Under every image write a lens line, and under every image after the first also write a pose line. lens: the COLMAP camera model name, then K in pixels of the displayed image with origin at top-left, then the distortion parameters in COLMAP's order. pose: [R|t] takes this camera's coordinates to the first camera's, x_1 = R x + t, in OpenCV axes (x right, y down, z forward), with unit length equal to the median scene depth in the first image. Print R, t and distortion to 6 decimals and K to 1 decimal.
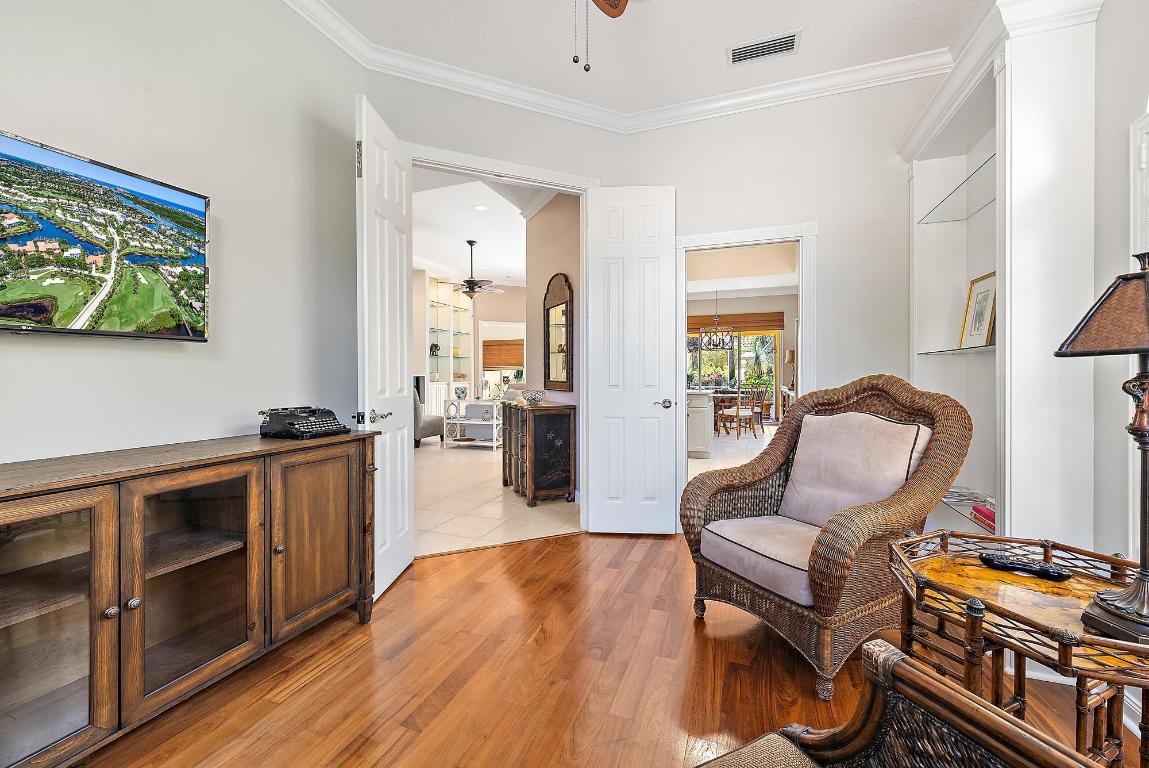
lens RADIAL K [[454.6, 0, 574.2], [0, 454.6, 377.2], [0, 0, 1]] dist [-0.000038, 0.000663]
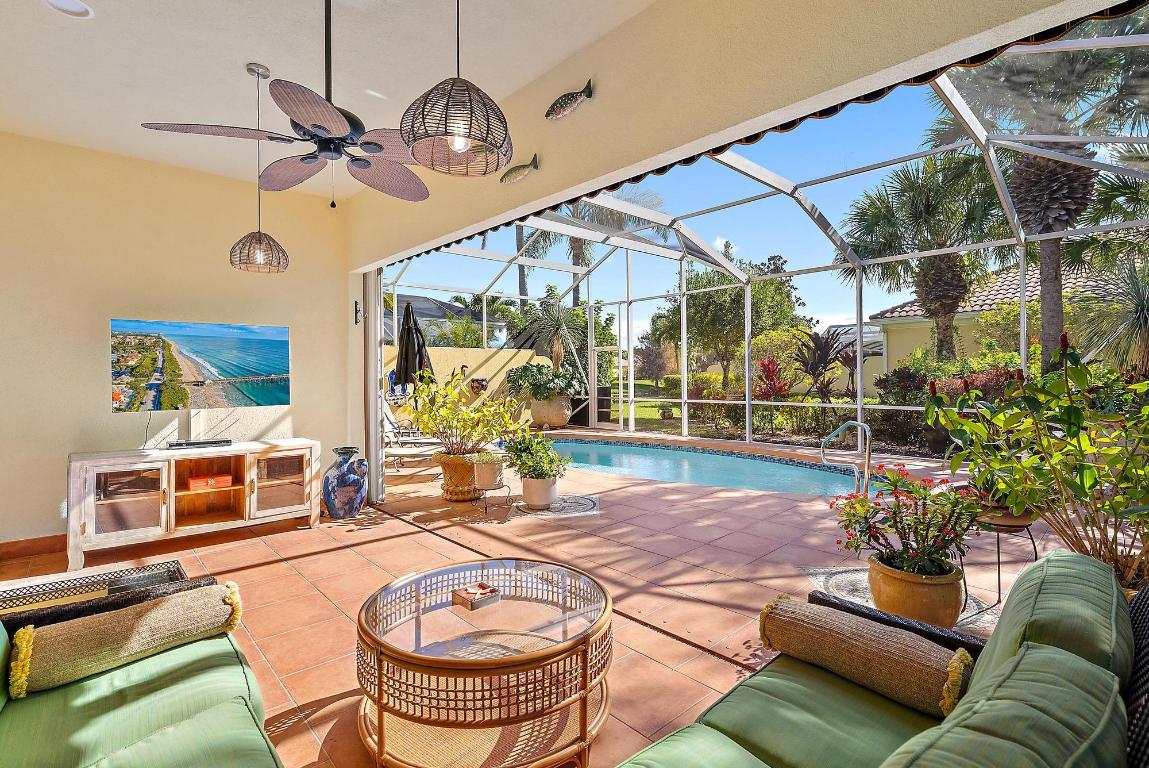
lens RADIAL K [[542.7, 0, 572.1], [0, 542.7, 375.8], [0, 0, 1]] dist [-0.002619, -0.000376]
pose [[0.898052, -0.004154, -0.439869, 0.430507], [0.004605, 0.999989, -0.000042, -0.010079], [0.439865, -0.001988, 0.898062, 1.020317]]
